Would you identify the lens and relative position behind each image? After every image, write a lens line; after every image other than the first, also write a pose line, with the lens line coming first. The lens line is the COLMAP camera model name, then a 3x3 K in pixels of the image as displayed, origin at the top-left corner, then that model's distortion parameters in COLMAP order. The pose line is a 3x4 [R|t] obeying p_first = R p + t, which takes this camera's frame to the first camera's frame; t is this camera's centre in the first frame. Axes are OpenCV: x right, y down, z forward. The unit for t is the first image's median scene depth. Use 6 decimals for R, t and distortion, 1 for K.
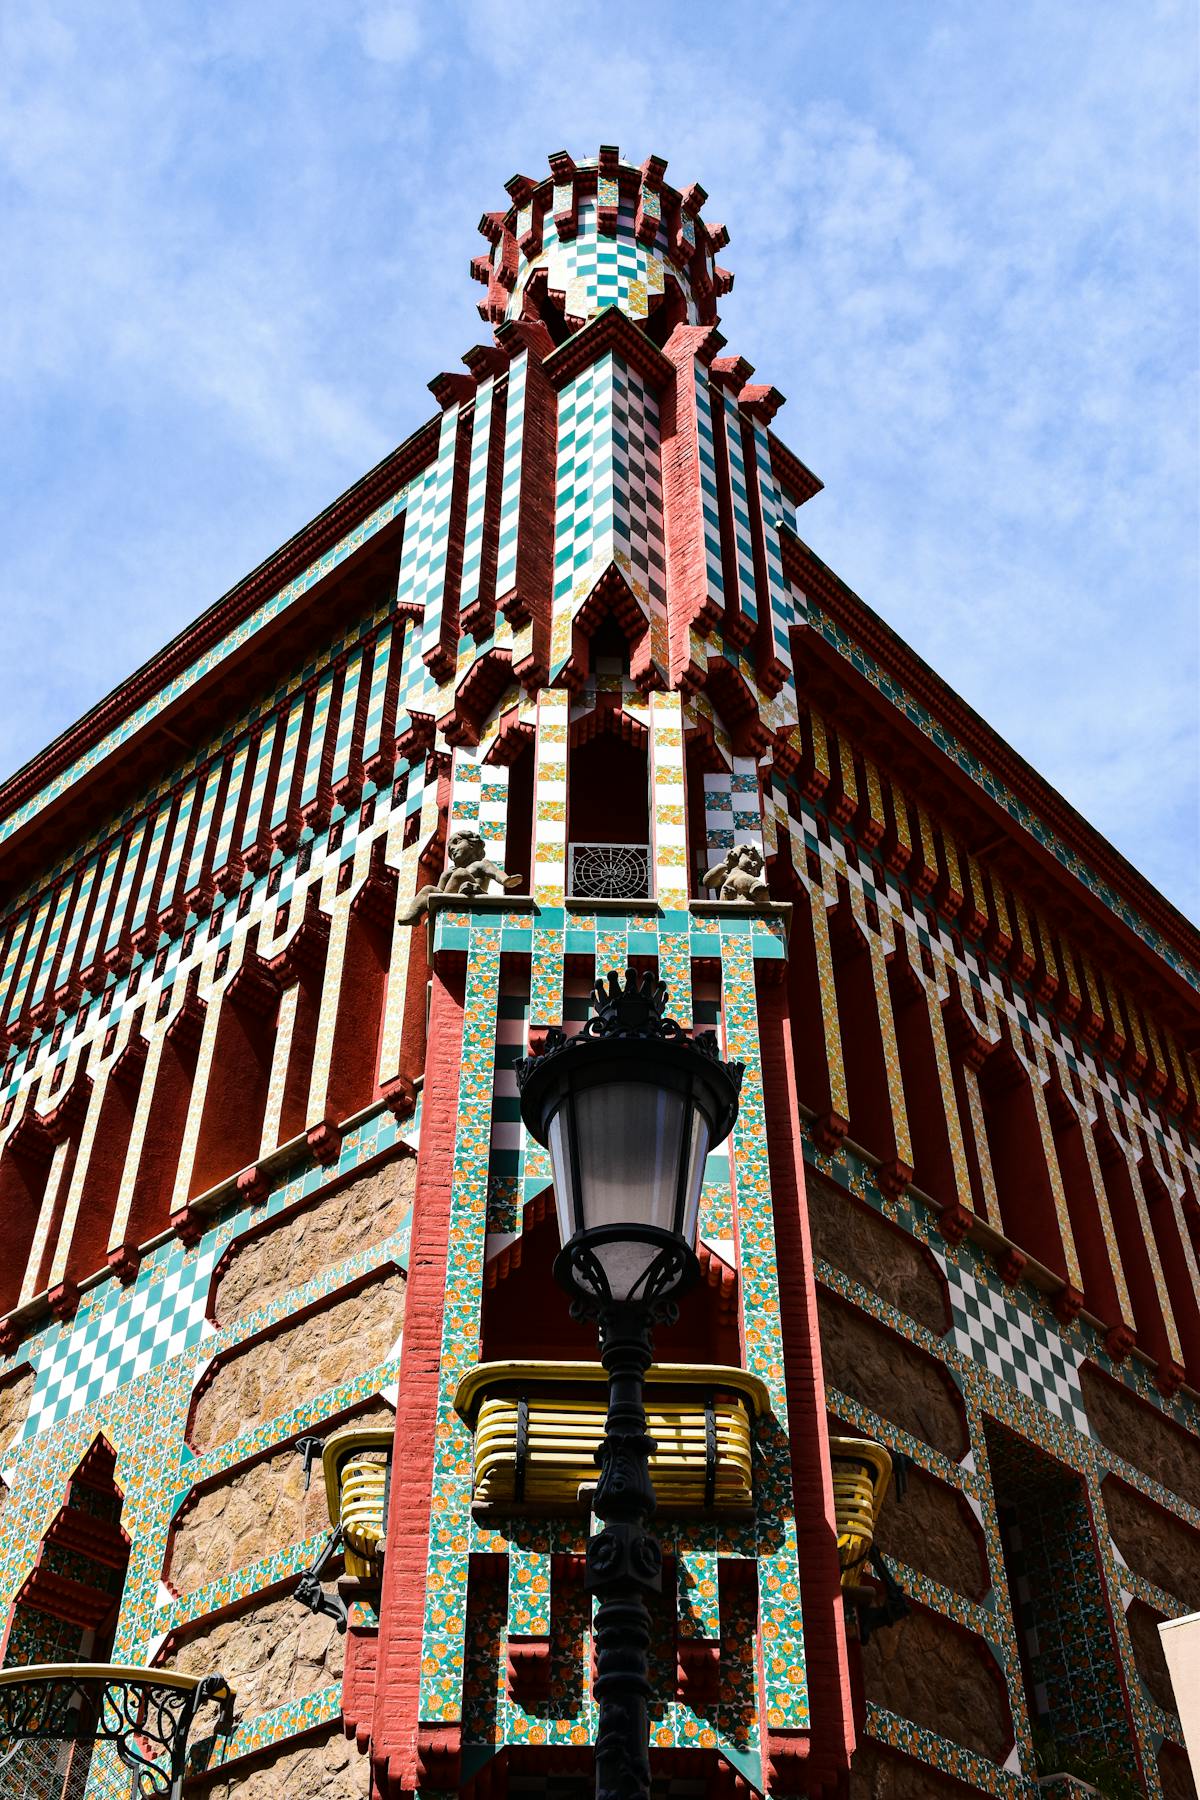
lens RADIAL K [[1896.7, 0, 604.9], [0, 1896.7, 905.5], [0, 0, 1]] dist [0.024829, 0.000000]
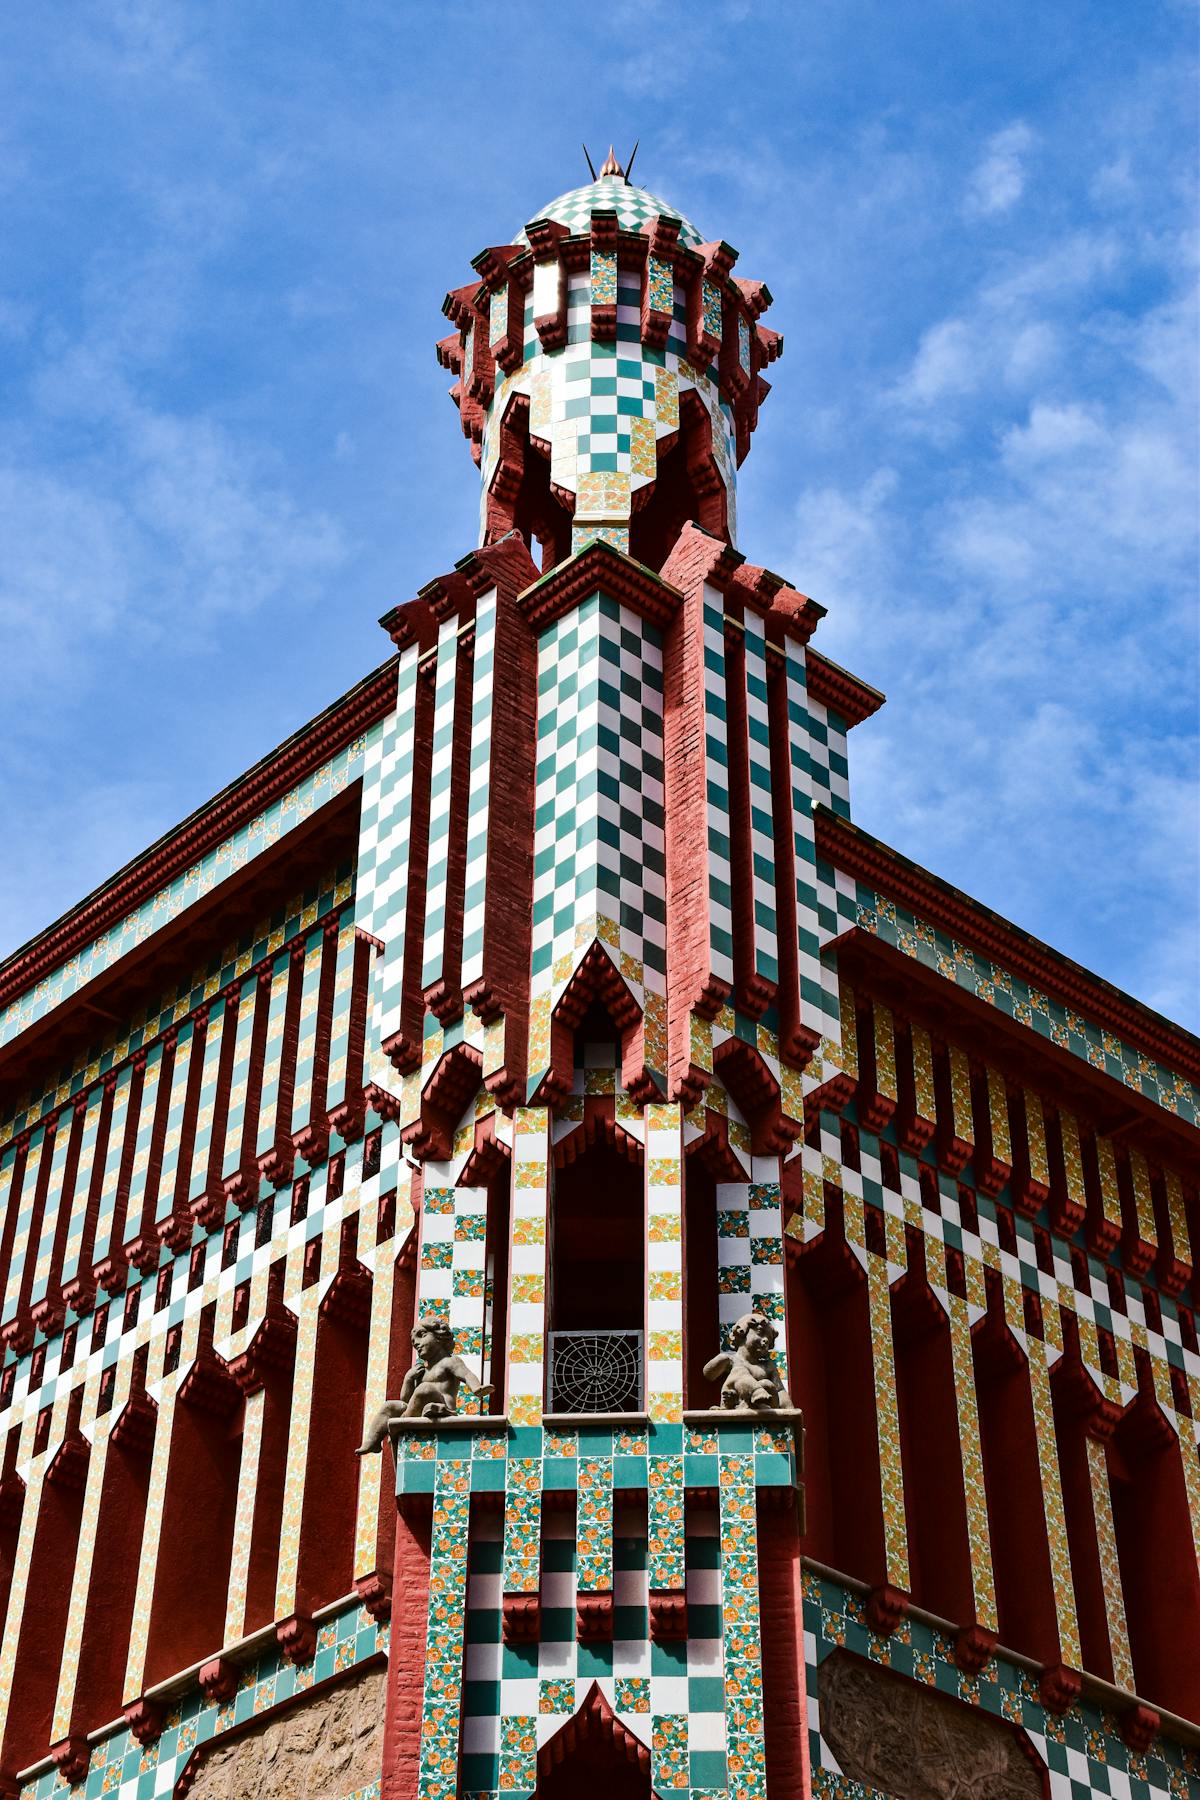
lens RADIAL K [[2989.1, 0, 607.0], [0, 2989.1, 905.6], [0, 0, 1]] dist [0.318118, 0.000000]
pose [[0.996128, -0.048813, -0.073122, 0.106316], [0.056014, 0.993419, 0.099907, -0.326454], [0.067764, -0.103616, 0.992306, -0.315769]]
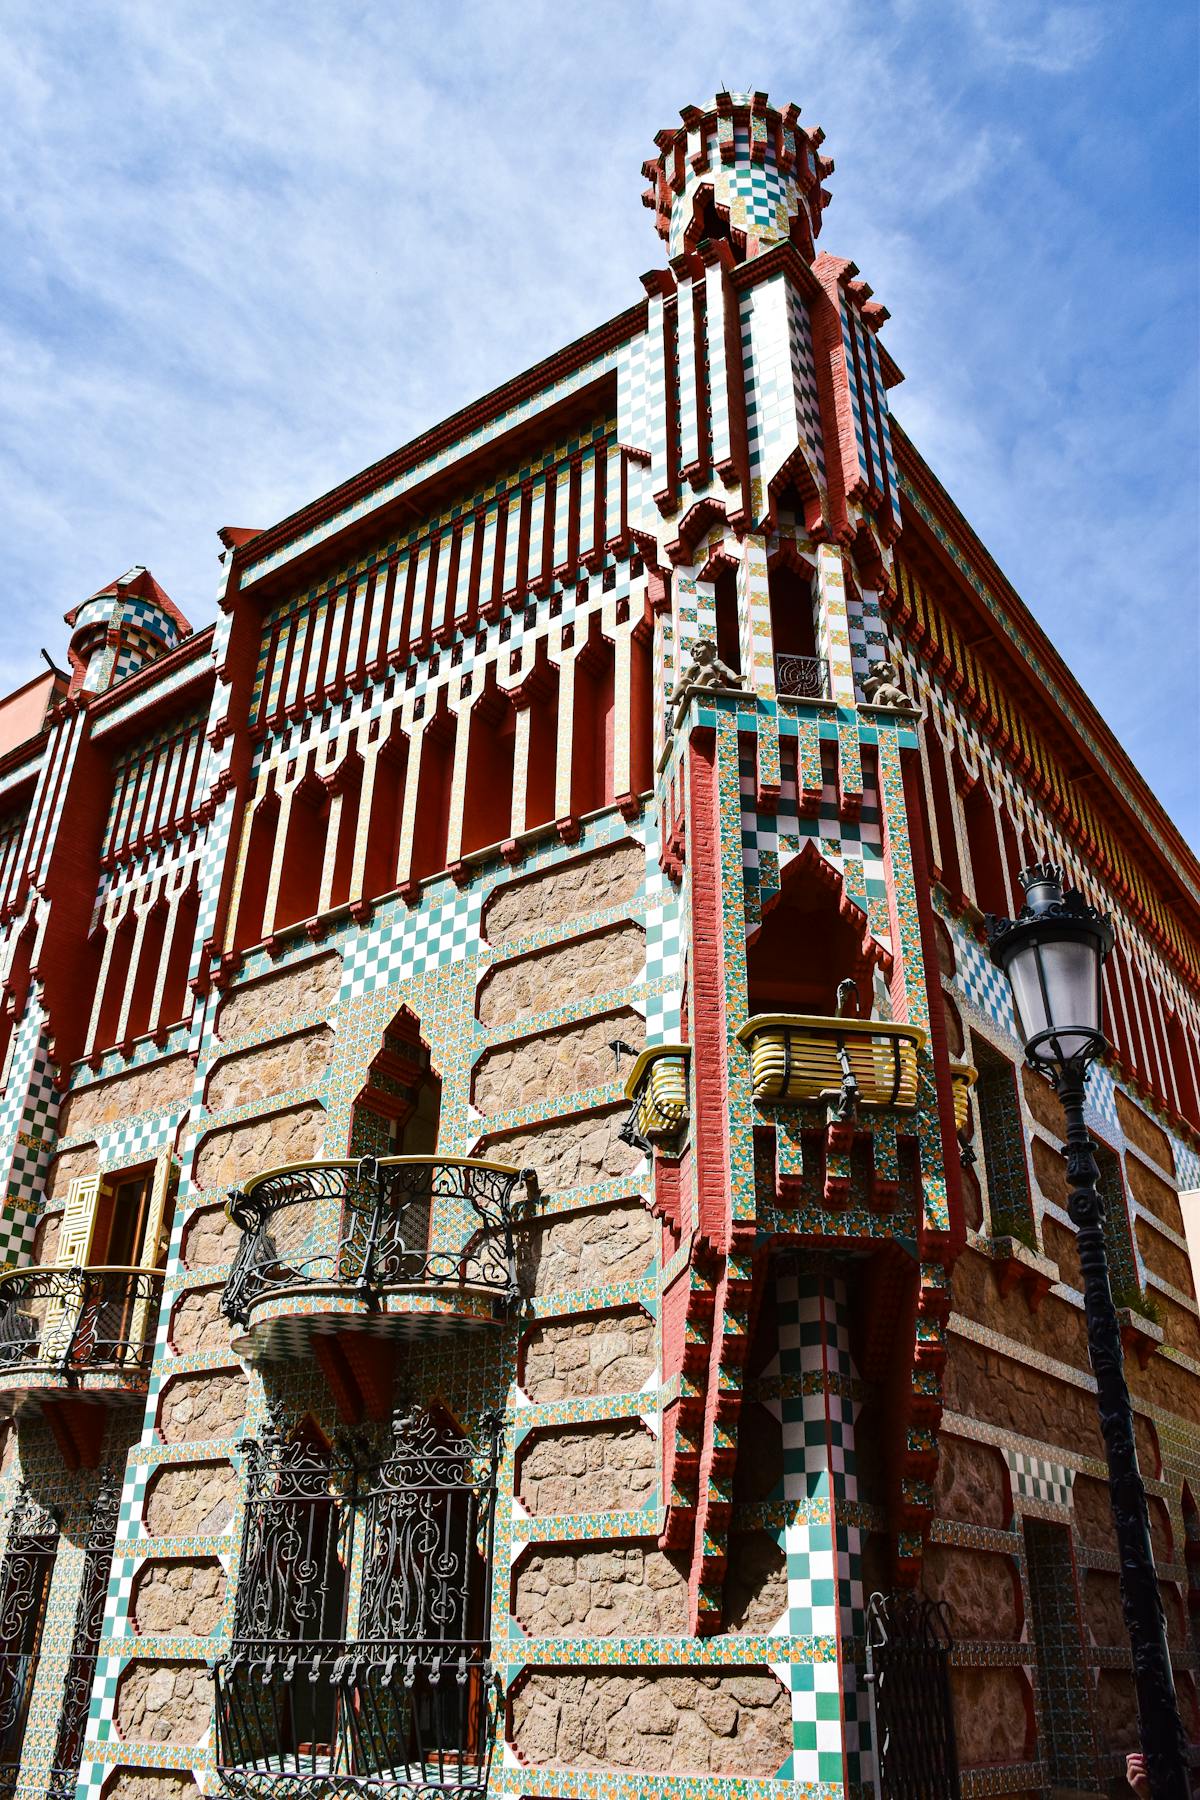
lens RADIAL K [[1416.0, 0, 604.1], [0, 1416.0, 898.5], [0, 0, 1]] dist [-0.126263, 0.062044]
pose [[0.993837, 0.066059, 0.089014, -0.210936], [-0.085356, 0.968405, 0.234319, -0.083890], [-0.070722, -0.240473, 0.968076, -0.087668]]
